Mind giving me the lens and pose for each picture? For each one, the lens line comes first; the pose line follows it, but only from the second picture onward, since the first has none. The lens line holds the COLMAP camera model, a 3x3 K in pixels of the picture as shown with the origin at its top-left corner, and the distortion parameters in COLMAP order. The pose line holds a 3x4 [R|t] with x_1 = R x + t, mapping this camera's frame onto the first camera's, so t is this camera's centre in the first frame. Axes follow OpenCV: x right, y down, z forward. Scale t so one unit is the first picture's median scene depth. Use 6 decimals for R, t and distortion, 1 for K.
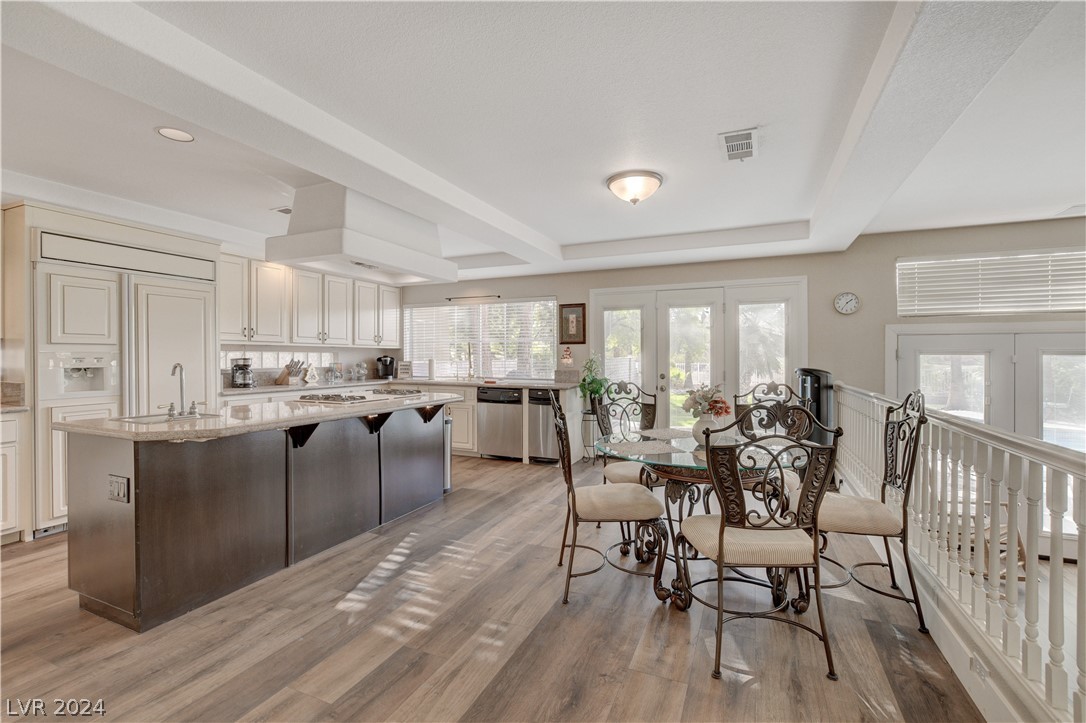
lens RADIAL K [[473.3, 0, 543.3], [0, 473.3, 356.3], [0, 0, 1]] dist [-0.022793, 0.002990]
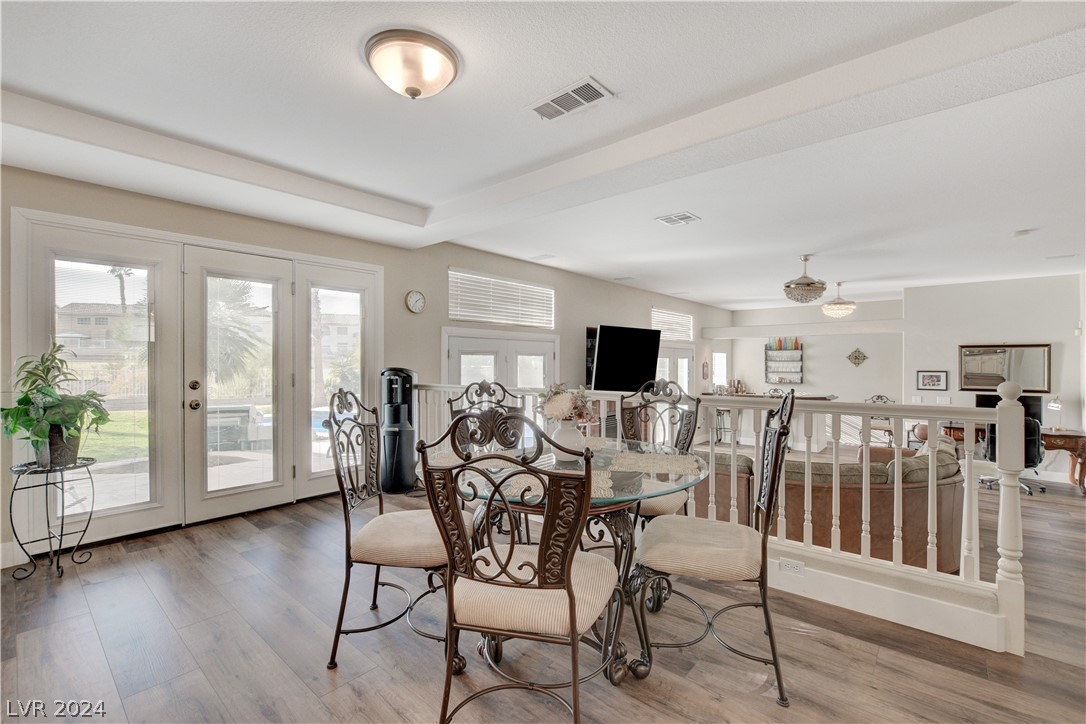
lens RADIAL K [[473.3, 0, 542.0], [0, 473.3, 358.4], [0, 0, 1]] dist [-0.022793, 0.002990]
pose [[0.292061, 0.007884, 0.956367, -0.207456], [-0.000741, 0.999968, -0.008018, 0.012852], [-0.956399, 0.001633, 0.292057, 0.404977]]
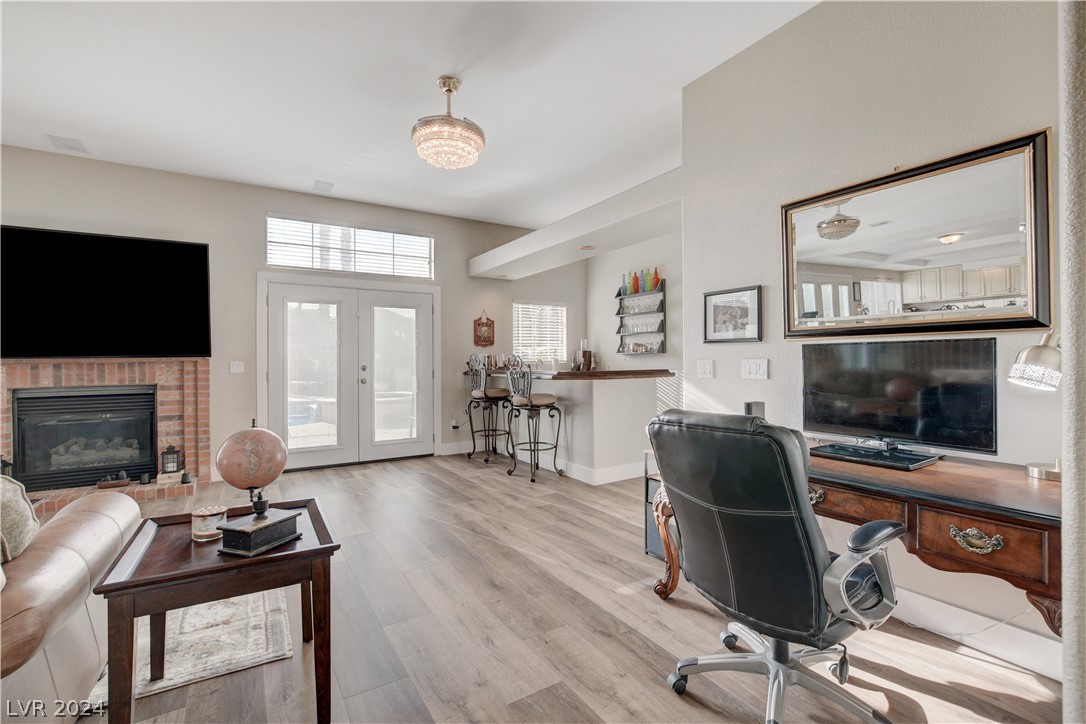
lens RADIAL K [[473.3, 0, 543.0], [0, 473.3, 357.7], [0, 0, 1]] dist [-0.022793, 0.002990]
pose [[0.557711, -0.001088, 0.830034, 1.008137], [0.007391, 0.999966, -0.003656, 0.120674], [-0.830002, 0.008174, 0.557700, -0.481801]]
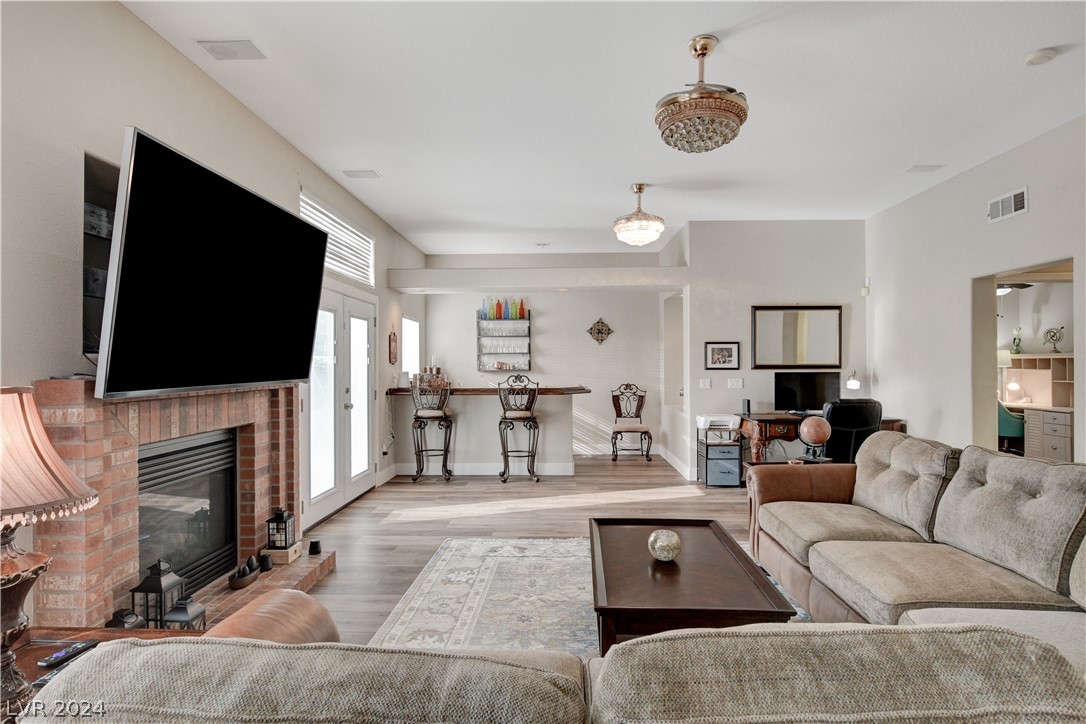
lens RADIAL K [[577.4, 0, 551.3], [0, 577.4, 362.8], [0, 0, 1]] dist [-0.002723, 0.000818]
pose [[-0.380654, 0.004450, 0.924707, 0.531886], [0.003993, 0.999987, -0.003169, 0.089237], [-0.924709, 0.002486, -0.380666, 0.496725]]
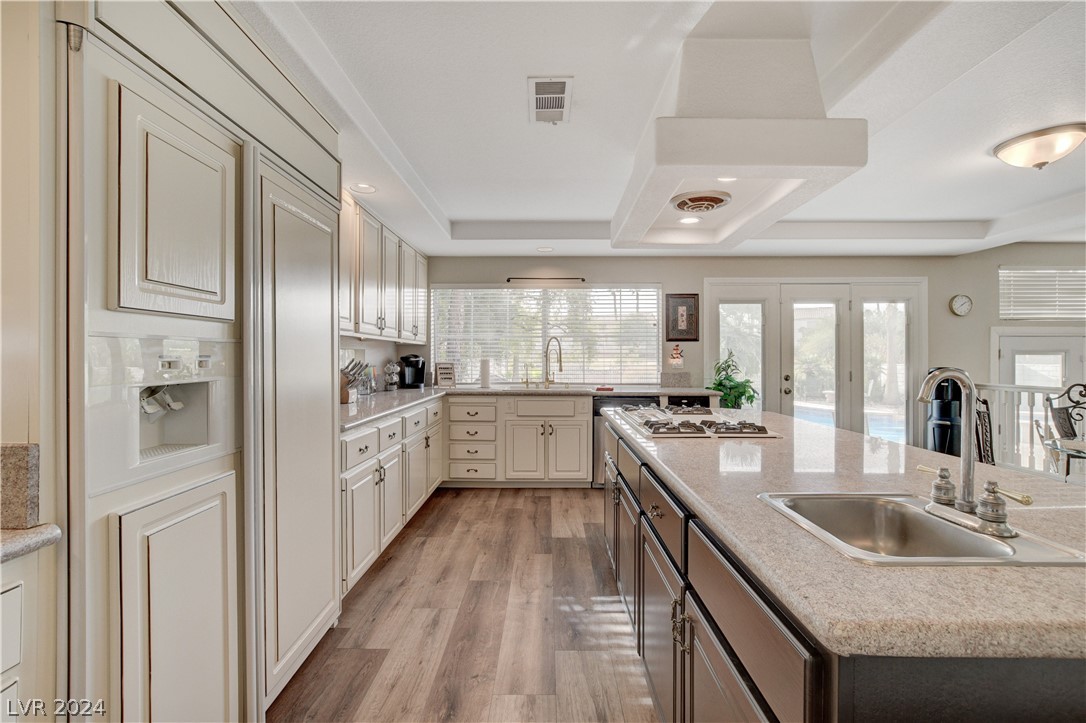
lens RADIAL K [[473.3, 0, 540.2], [0, 473.3, 360.2], [0, 0, 1]] dist [-0.022793, 0.002990]
pose [[0.920085, -0.002856, 0.391709, -0.564570], [0.000140, 0.999976, 0.006962, 0.002072], [-0.391719, -0.006351, 0.920063, 0.367110]]
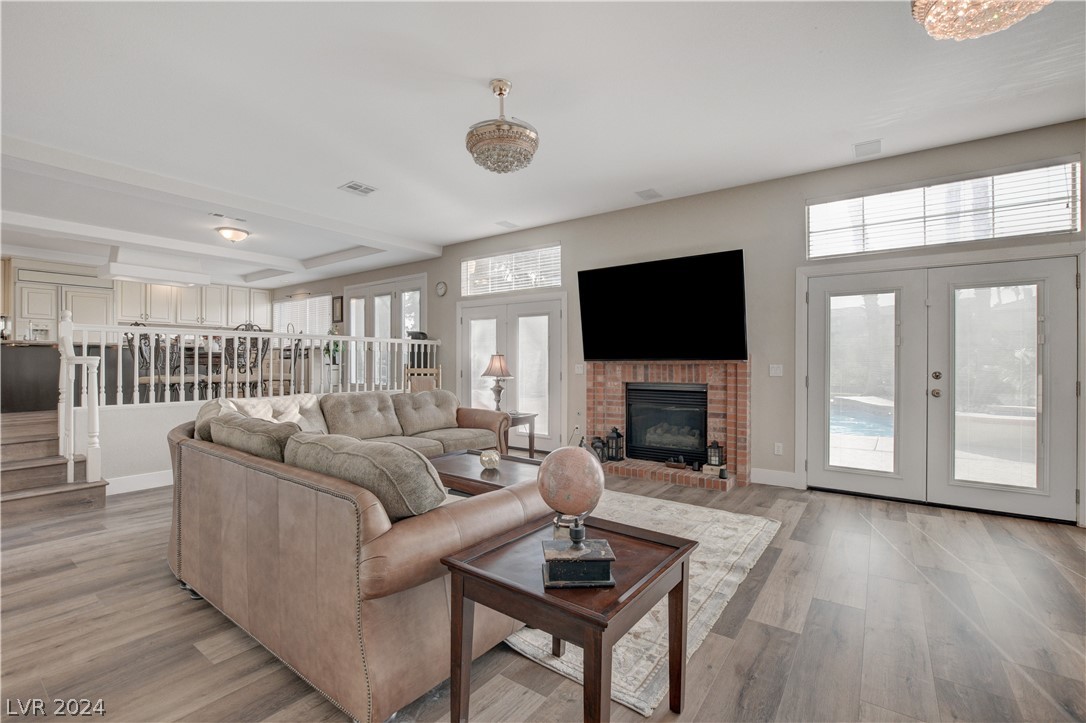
lens RADIAL K [[473.3, 0, 547.4], [0, 473.3, 360.7], [0, 0, 1]] dist [-0.022793, 0.002990]
pose [[0.978846, 0.000307, -0.204600, 1.196288], [-0.000240, 1.000000, 0.000350, 0.112972], [0.204600, -0.000293, 0.978846, -0.433446]]
